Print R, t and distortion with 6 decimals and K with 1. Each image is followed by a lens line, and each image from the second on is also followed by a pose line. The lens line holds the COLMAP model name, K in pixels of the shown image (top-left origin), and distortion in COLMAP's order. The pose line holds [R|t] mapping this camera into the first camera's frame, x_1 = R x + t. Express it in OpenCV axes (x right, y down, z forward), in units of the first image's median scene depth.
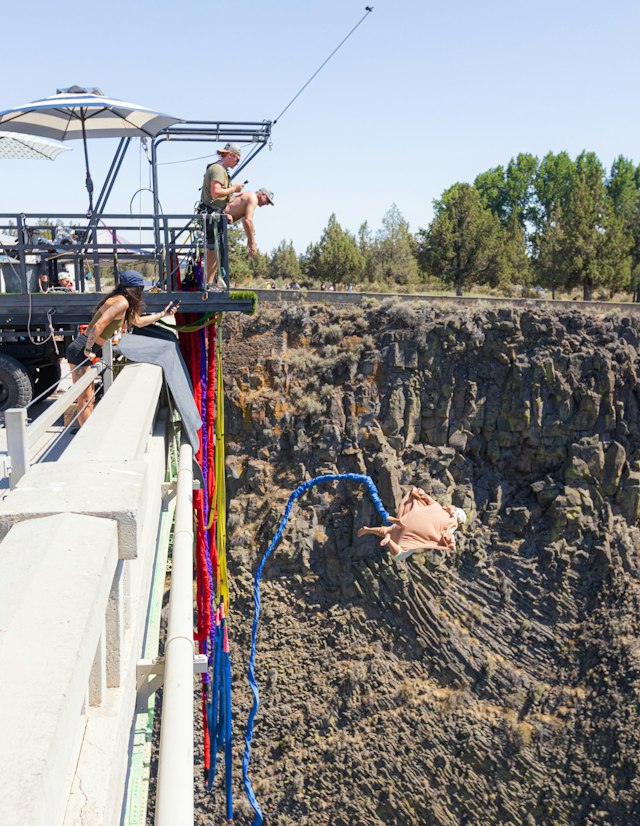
lens RADIAL K [[824.5, 0, 322.4], [0, 824.5, 422.4], [0, 0, 1]] dist [0.003061, -0.004201]
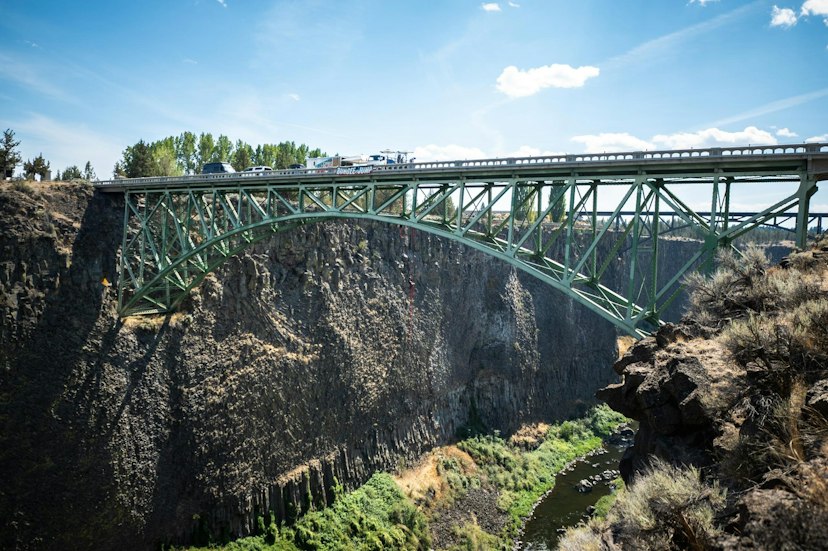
lens RADIAL K [[827.5, 0, 414.0], [0, 827.5, 275.5], [0, 0, 1]] dist [-0.006401, 0.003917]
pose [[0.704593, -0.008651, 0.709559, -1.307793], [0.100353, 0.991091, -0.087567, 0.357555], [-0.702480, 0.132905, 0.699184, -1.053285]]
